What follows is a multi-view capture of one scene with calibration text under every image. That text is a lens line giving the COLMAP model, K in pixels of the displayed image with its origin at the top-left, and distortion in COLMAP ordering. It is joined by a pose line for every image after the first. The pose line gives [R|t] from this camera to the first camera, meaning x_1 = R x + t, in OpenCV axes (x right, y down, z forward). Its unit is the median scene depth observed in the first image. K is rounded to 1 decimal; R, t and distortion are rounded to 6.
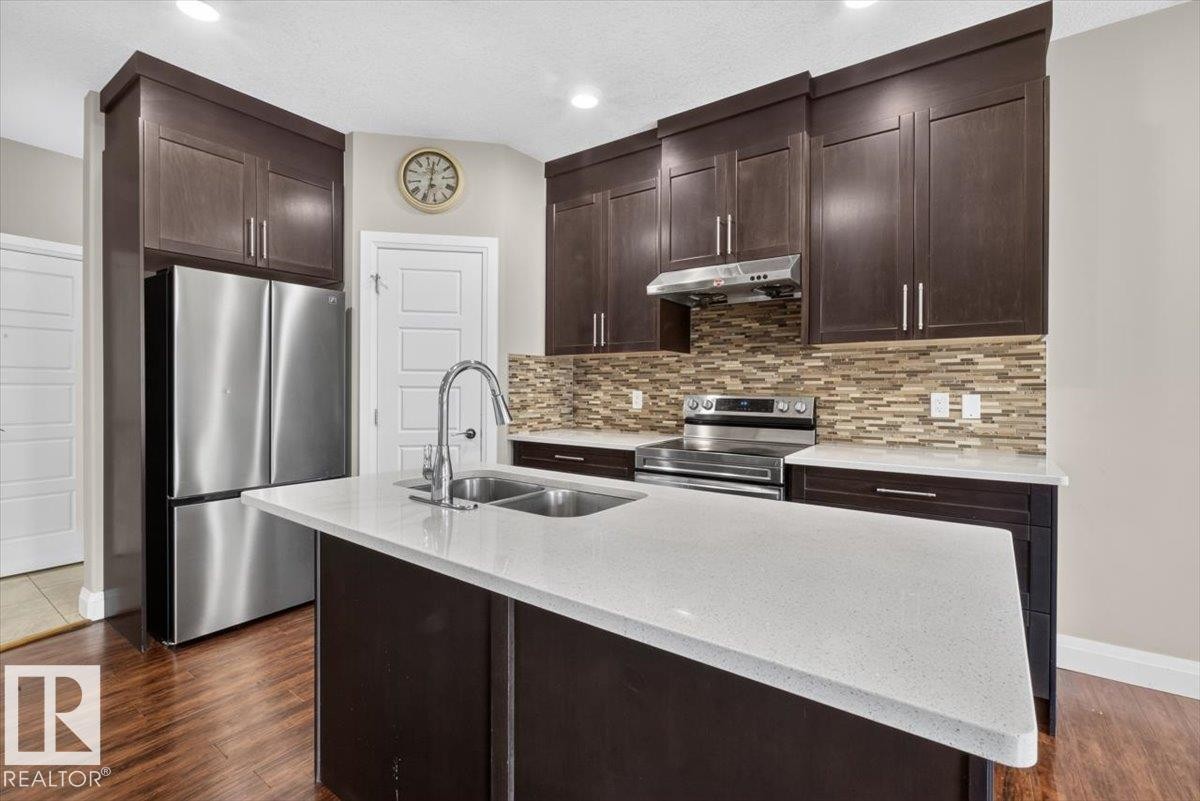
lens RADIAL K [[529.4, 0, 603.1], [0, 529.4, 393.9], [0, 0, 1]] dist [-0.010525, 0.002628]
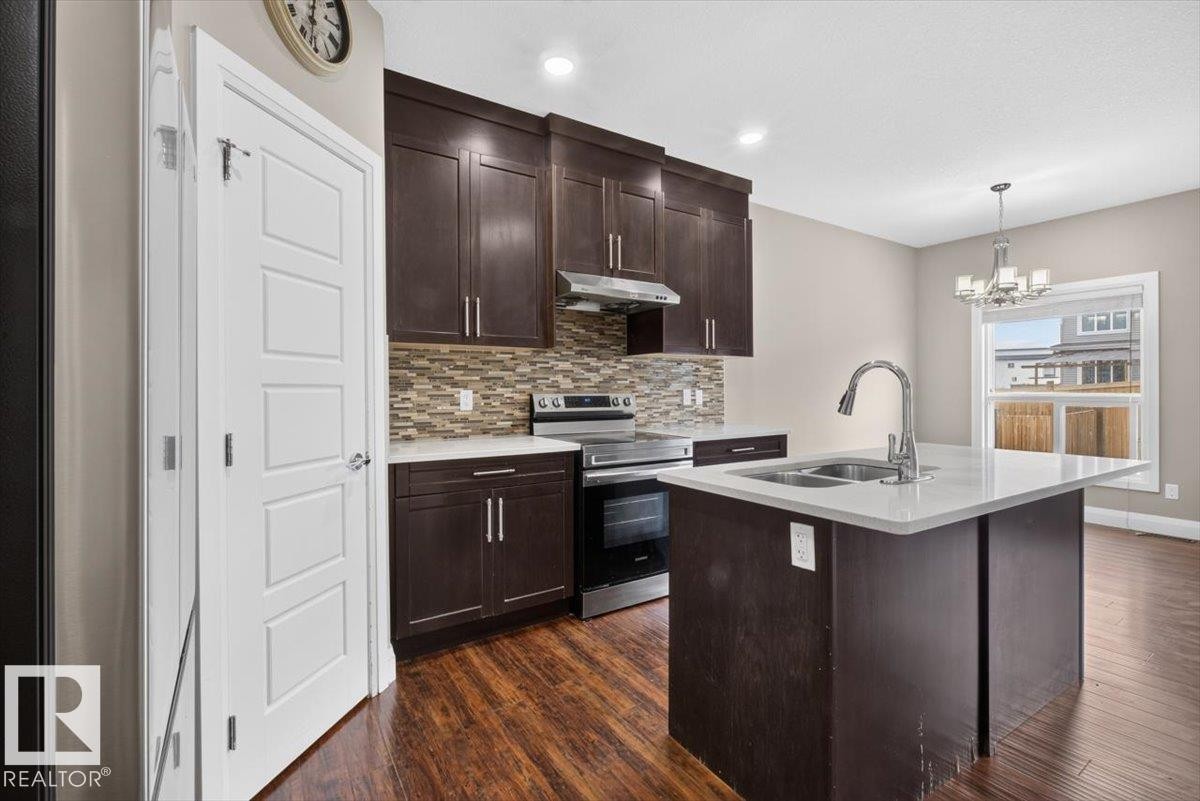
lens RADIAL K [[529.4, 0, 595.9], [0, 529.4, 391.9], [0, 0, 1]] dist [-0.010525, 0.002628]
pose [[0.381998, -0.012236, 0.924082, -0.717807], [0.012486, 0.999889, 0.008078, -0.007825], [-0.924079, 0.008452, 0.382109, 0.515465]]
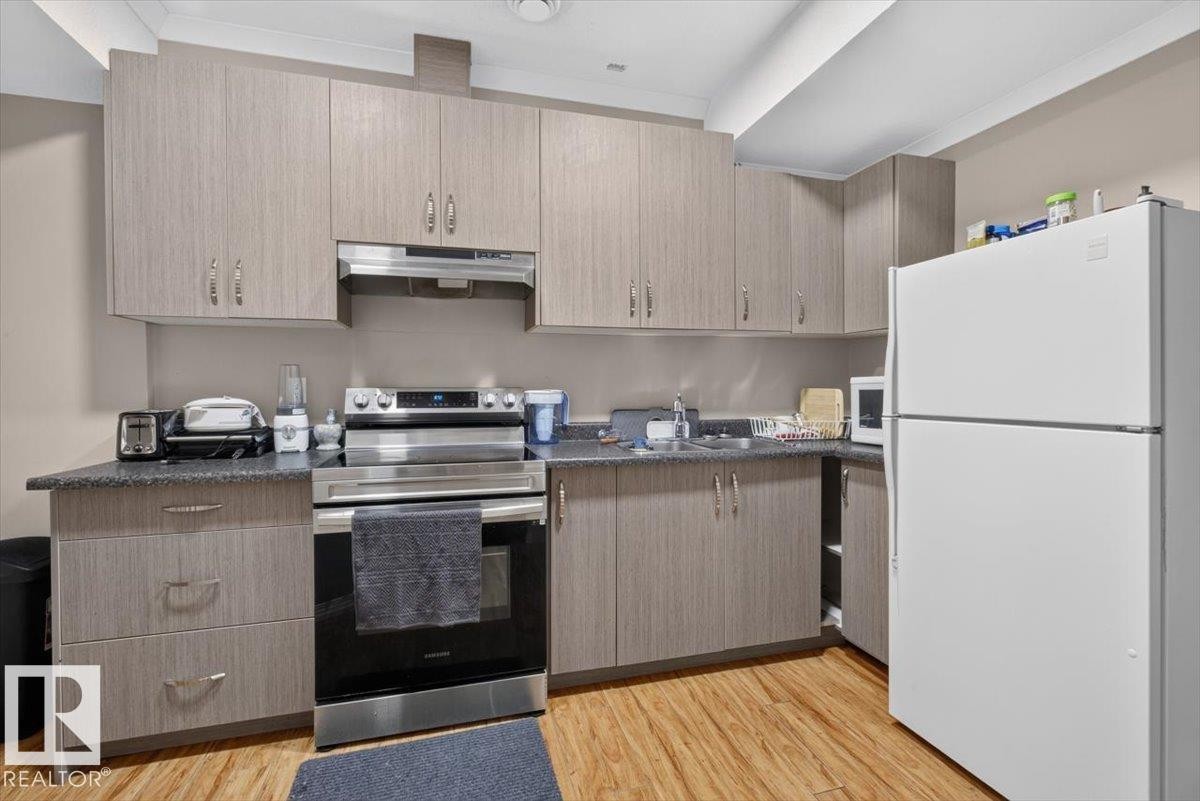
lens RADIAL K [[529.4, 0, 602.7], [0, 529.4, 400.4], [0, 0, 1]] dist [-0.010525, 0.002628]
pose [[0.630101, -0.013950, 0.776388, -0.161773], [0.023640, 0.999720, -0.001223, 0.027224], [-0.776153, 0.019124, 0.630254, 0.314951]]
